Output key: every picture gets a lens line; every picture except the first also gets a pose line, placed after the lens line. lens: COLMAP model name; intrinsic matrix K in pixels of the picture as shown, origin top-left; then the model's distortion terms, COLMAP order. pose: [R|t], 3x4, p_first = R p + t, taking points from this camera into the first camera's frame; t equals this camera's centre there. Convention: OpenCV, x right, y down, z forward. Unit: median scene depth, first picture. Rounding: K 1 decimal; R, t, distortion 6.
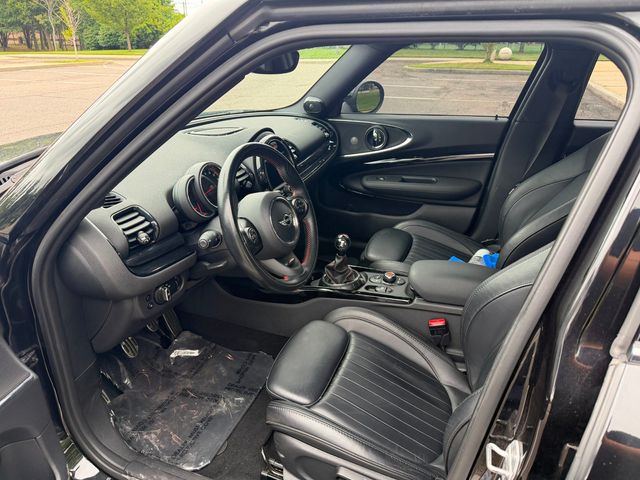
lens RADIAL K [[489.2, 0, 319.5], [0, 489.2, 251.8], [0, 0, 1]] dist [-0.009042, -0.015374]
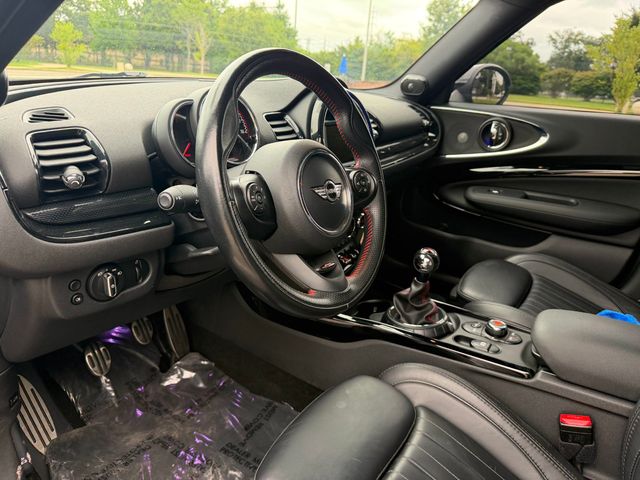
lens RADIAL K [[451.3, 0, 320.0], [0, 451.3, 240.0], [0, 0, 1]] dist [0.084116, -0.186527]
pose [[0.969550, 0.138901, -0.201692, 0.026964], [-0.160704, 0.982322, -0.096014, 0.033220], [0.184790, 0.125503, 0.974732, 0.377515]]
